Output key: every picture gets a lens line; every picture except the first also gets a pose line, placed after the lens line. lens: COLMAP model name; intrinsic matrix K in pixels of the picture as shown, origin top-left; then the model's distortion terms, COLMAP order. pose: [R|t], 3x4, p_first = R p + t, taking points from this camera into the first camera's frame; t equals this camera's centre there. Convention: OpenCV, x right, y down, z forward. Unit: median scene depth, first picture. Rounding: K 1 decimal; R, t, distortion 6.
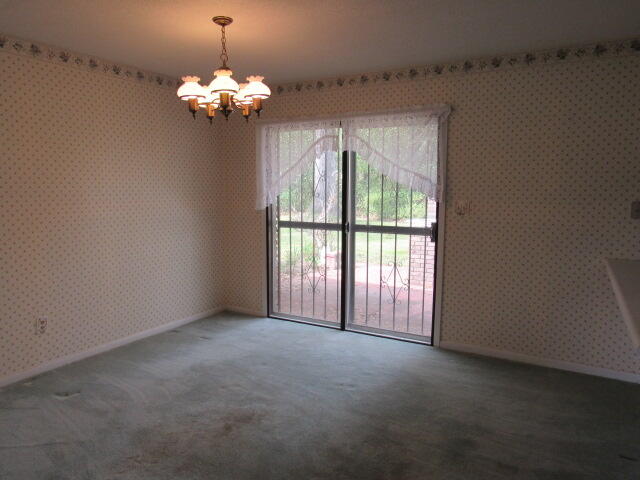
lens RADIAL K [[455.4, 0, 307.3], [0, 455.4, 239.2], [0, 0, 1]] dist [-0.018810, 0.002560]
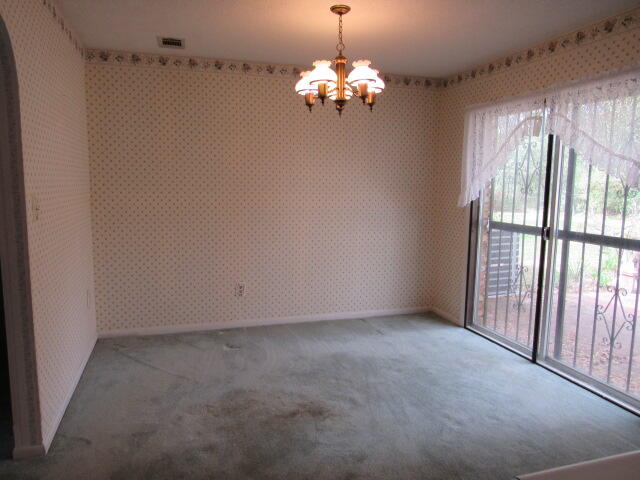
lens RADIAL K [[455.4, 0, 319.3], [0, 455.4, 239.3], [0, 0, 1]] dist [-0.018810, 0.002560]
pose [[0.743026, 0.090650, -0.663095, 0.349891], [-0.087261, 0.995449, 0.038306, -0.012772], [0.663549, 0.029400, 0.747555, 0.179885]]
